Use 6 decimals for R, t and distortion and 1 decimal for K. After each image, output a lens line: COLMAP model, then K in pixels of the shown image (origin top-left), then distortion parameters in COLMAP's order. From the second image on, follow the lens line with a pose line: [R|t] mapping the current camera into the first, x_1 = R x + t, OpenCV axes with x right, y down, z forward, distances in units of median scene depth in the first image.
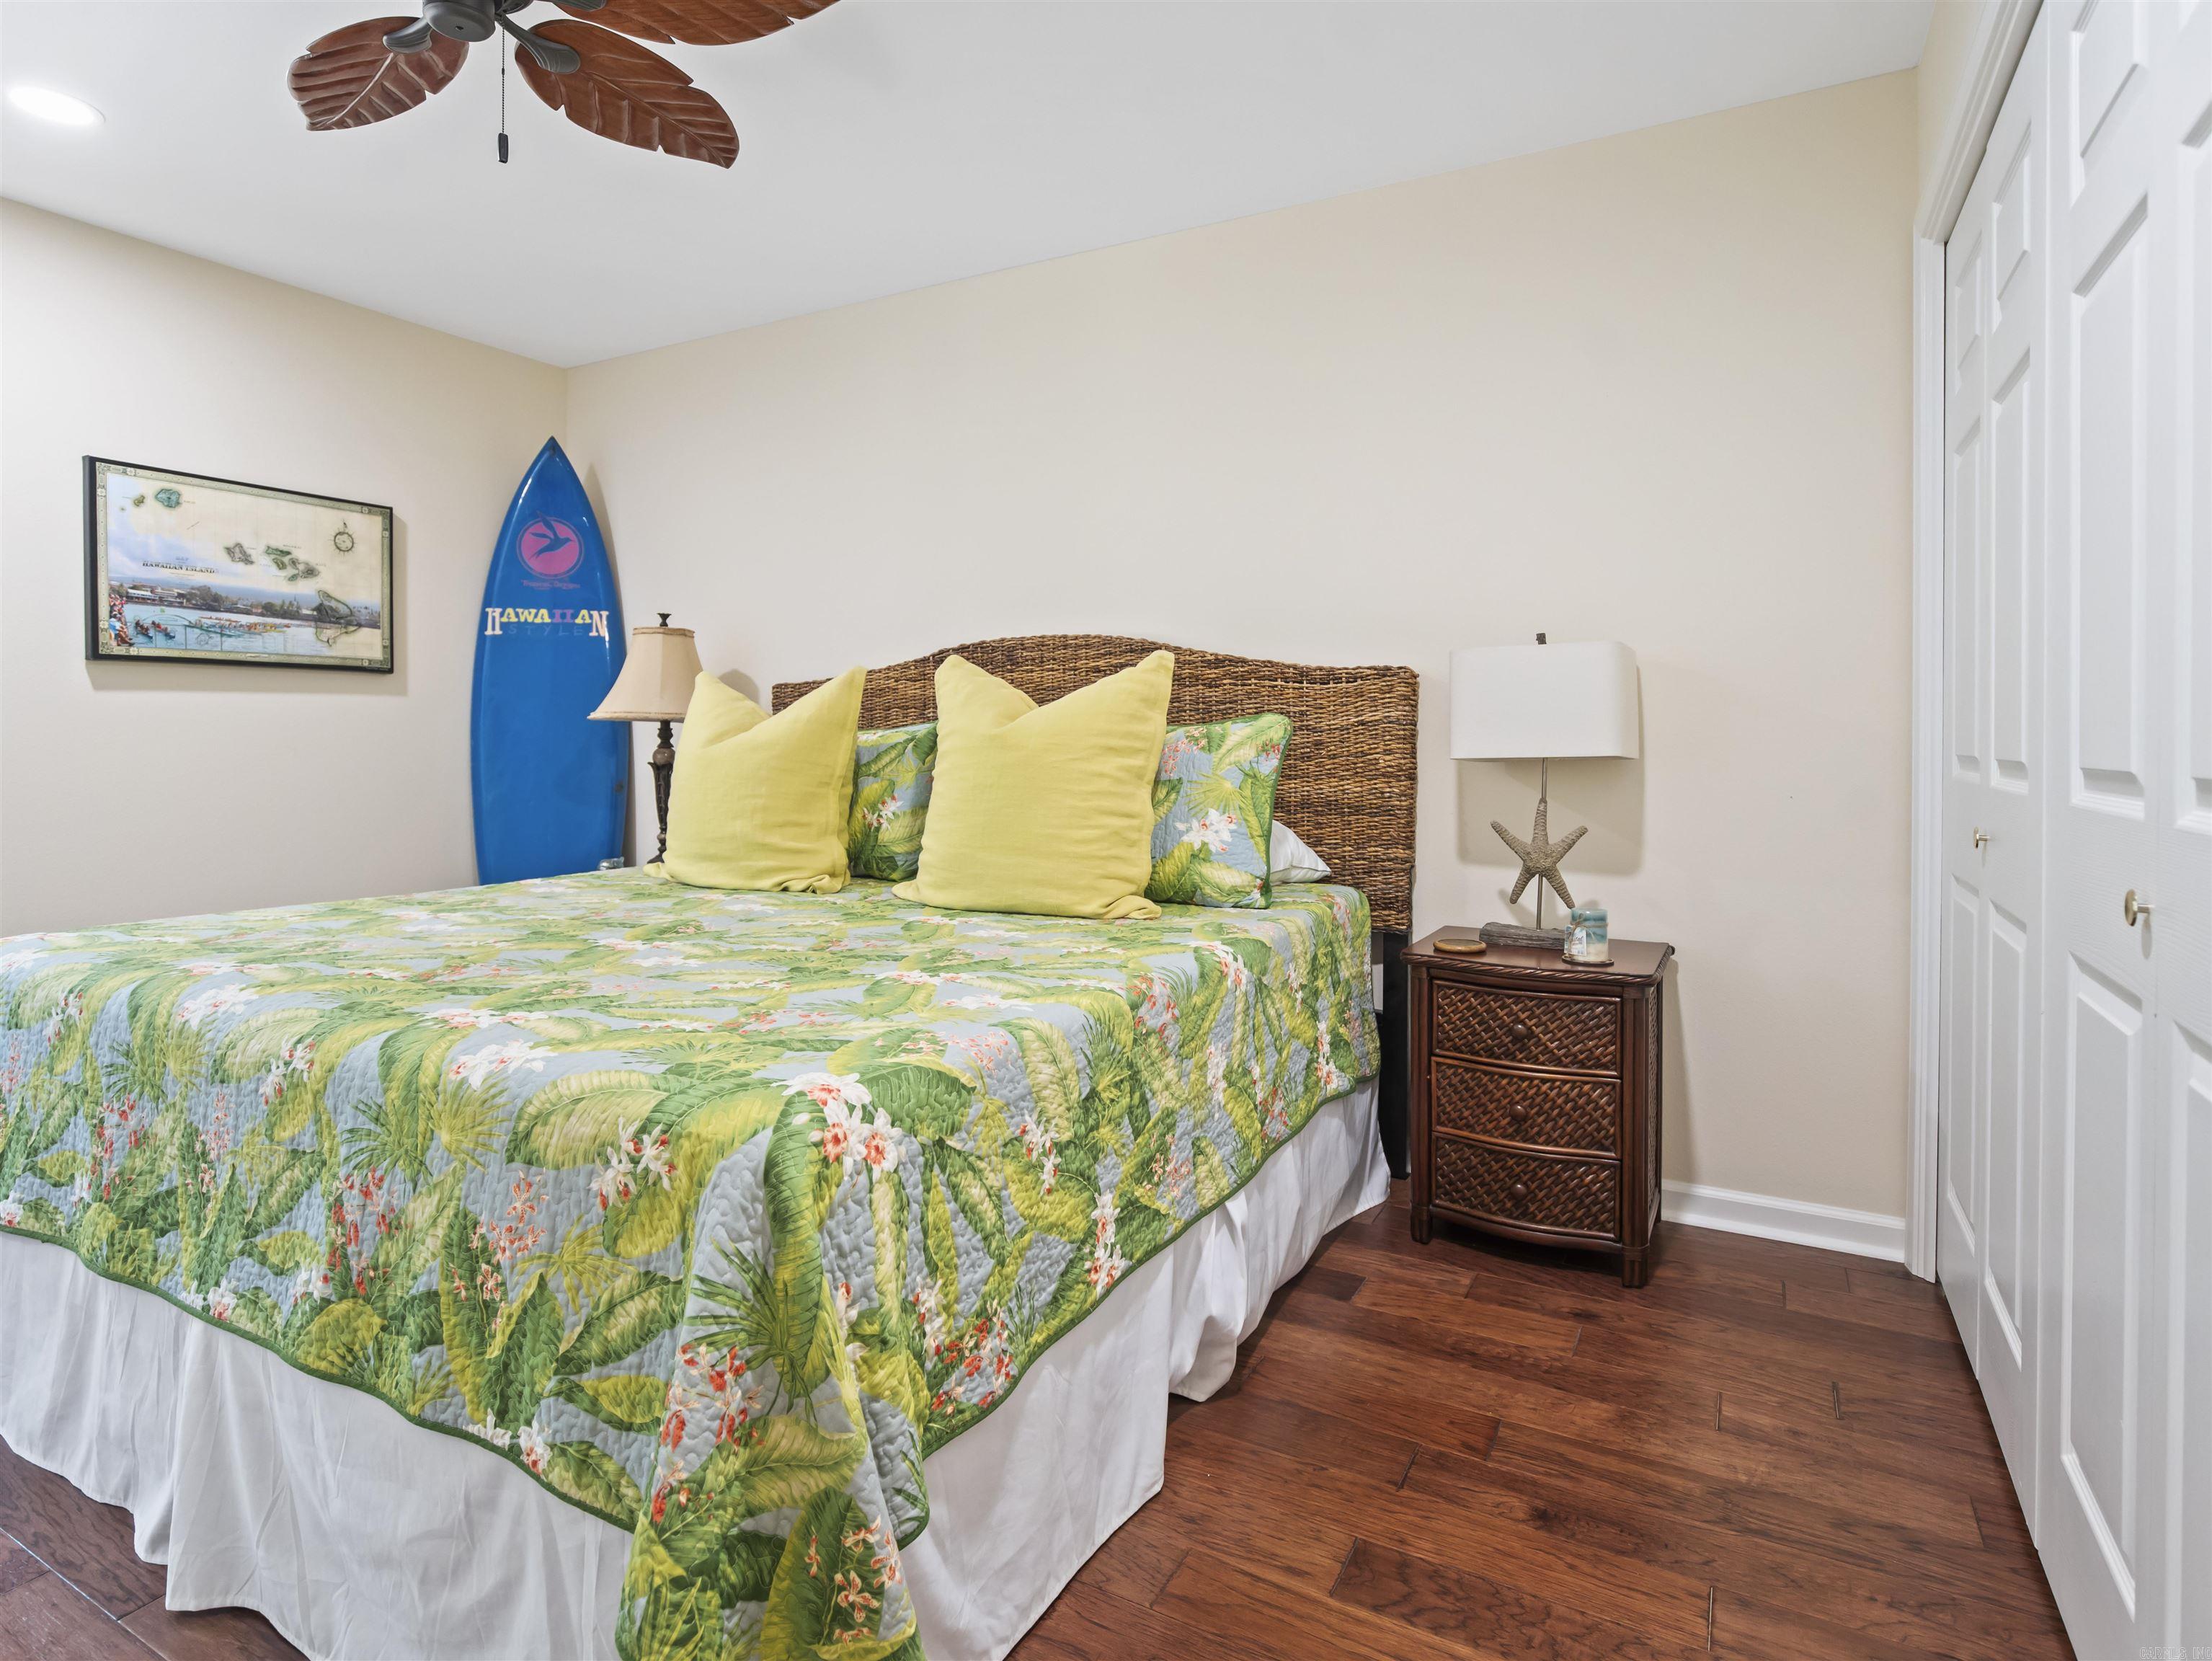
lens RADIAL K [[1178.1, 0, 1110.1], [0, 1178.1, 754.9], [0, 0, 1]] dist [-0.016771, 0.000683]
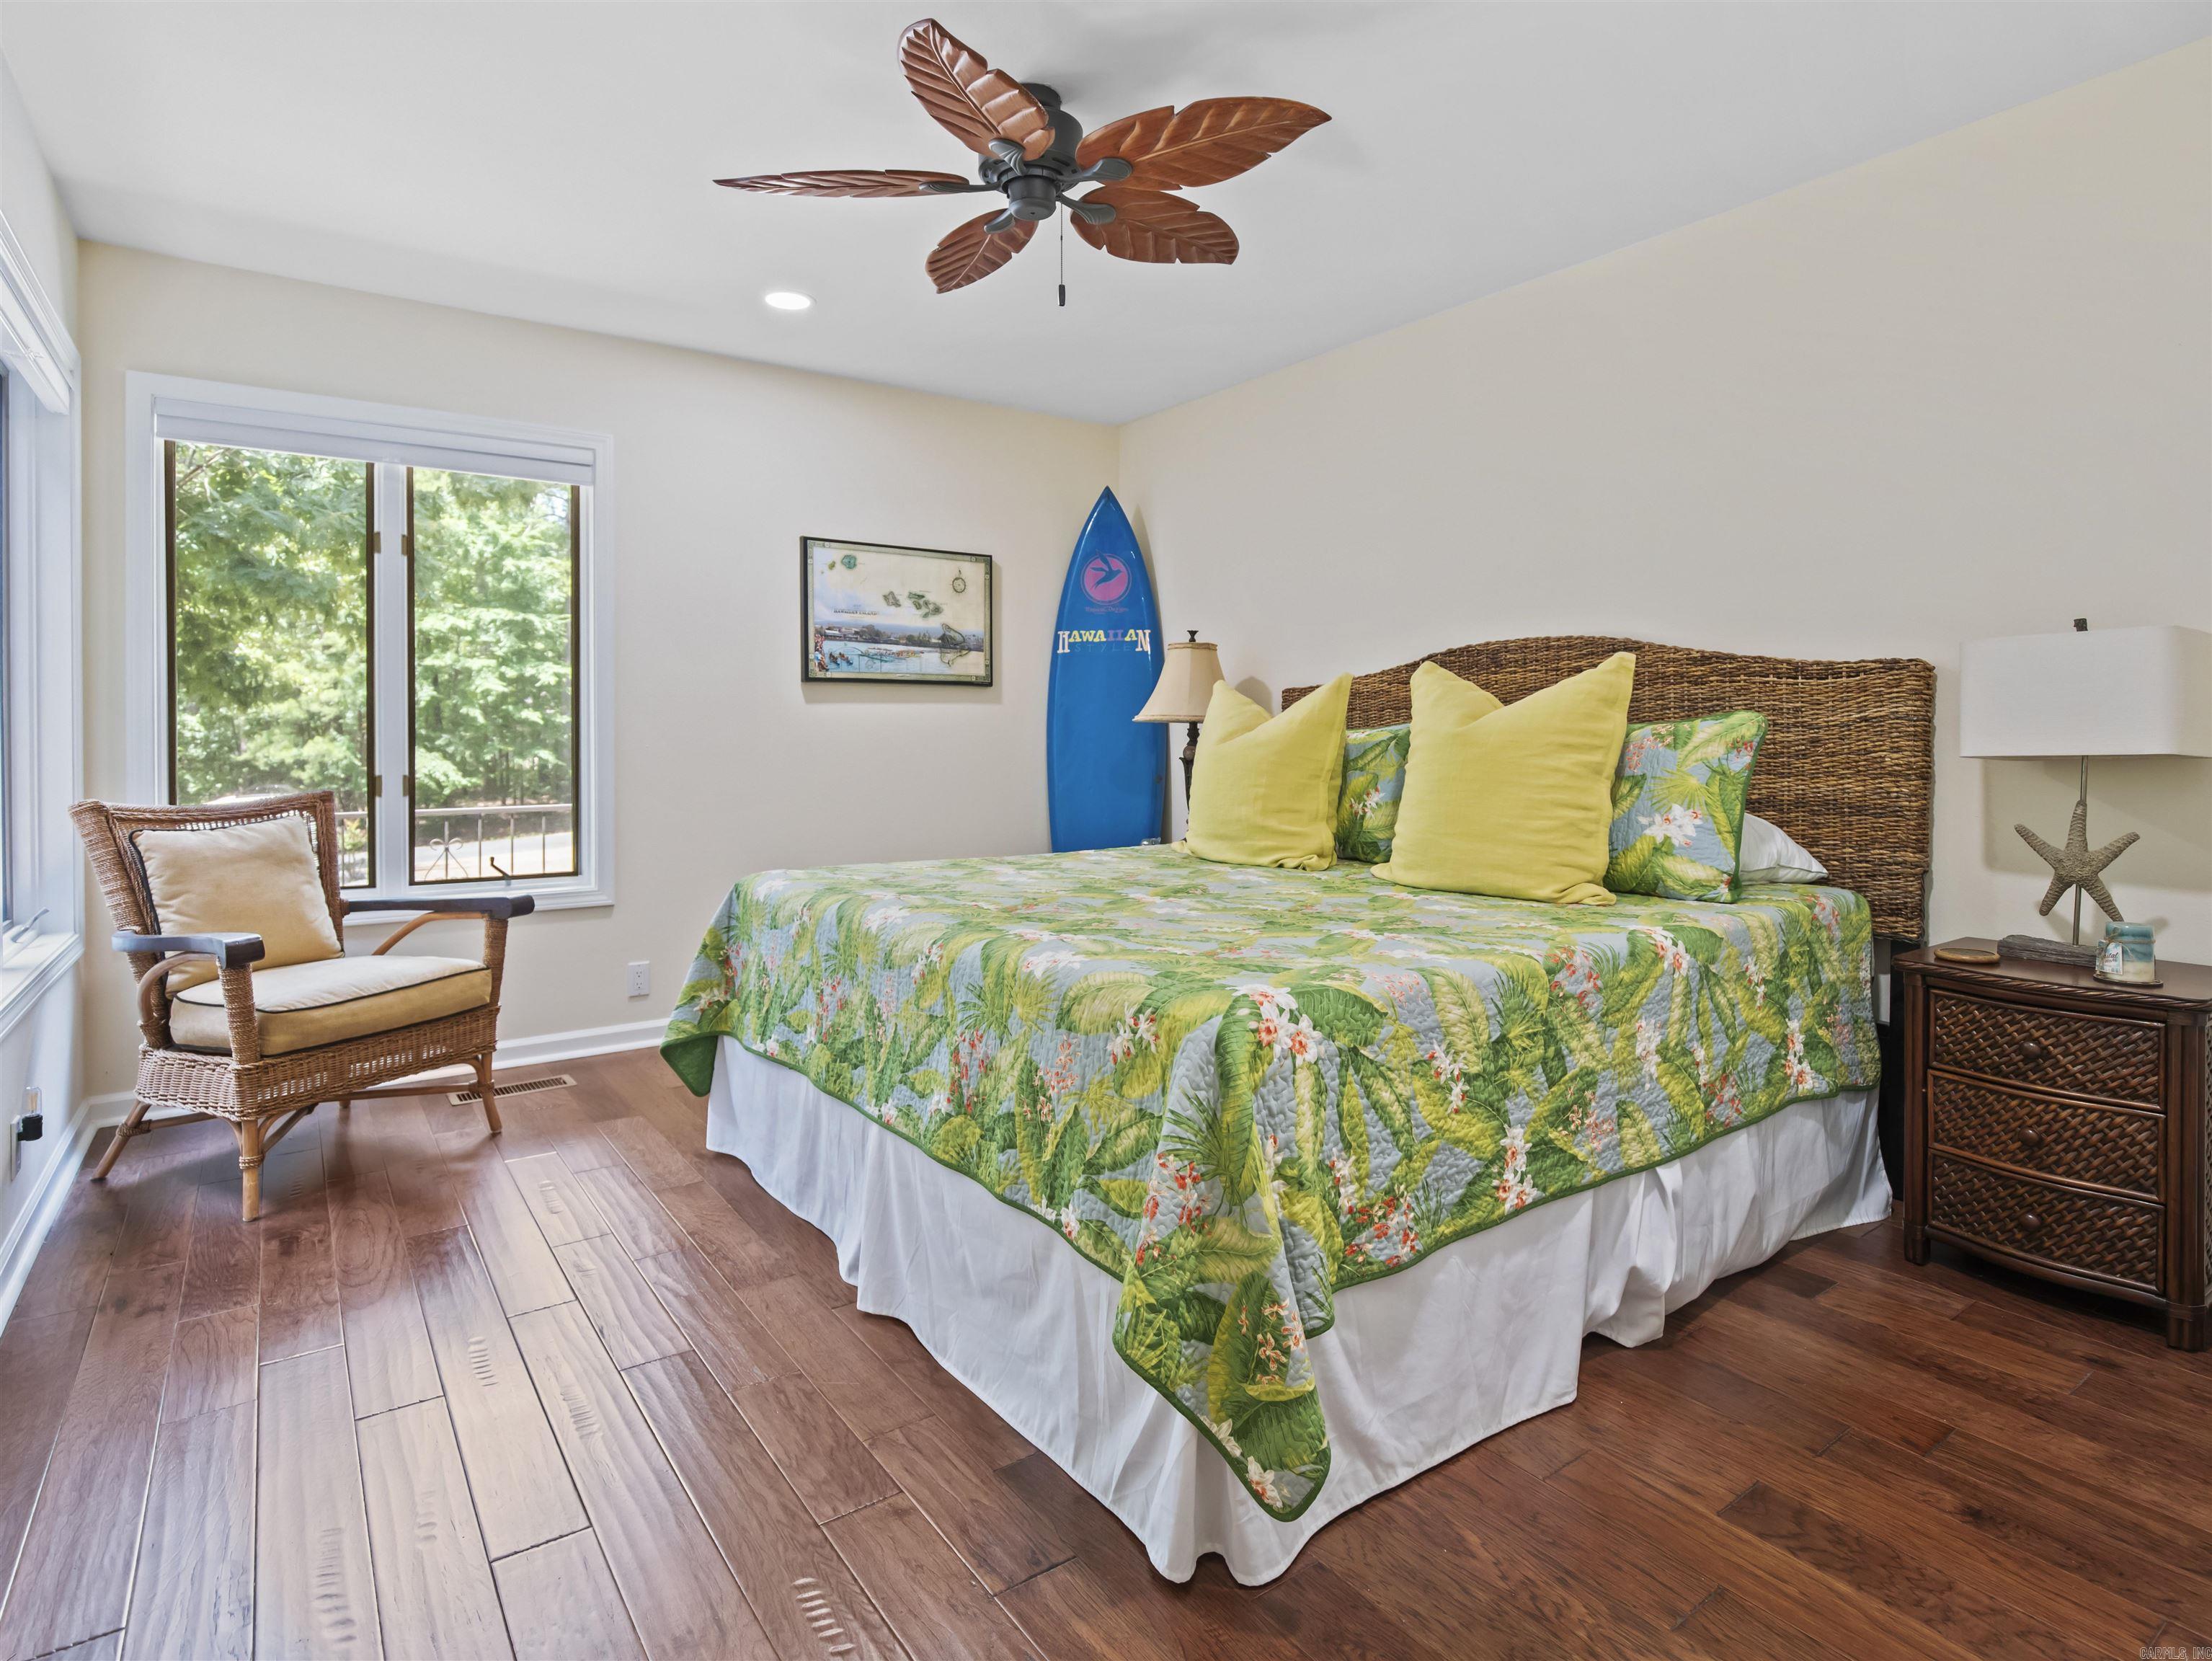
lens RADIAL K [[1178.1, 0, 1110.1], [0, 1178.1, 754.9], [0, 0, 1]] dist [-0.016771, 0.000683]
pose [[0.900134, 0.003832, -0.435597, 0.124205], [-0.003308, 0.999993, 0.001960, 0.003340], [0.435601, -0.000324, 0.900140, -0.197315]]
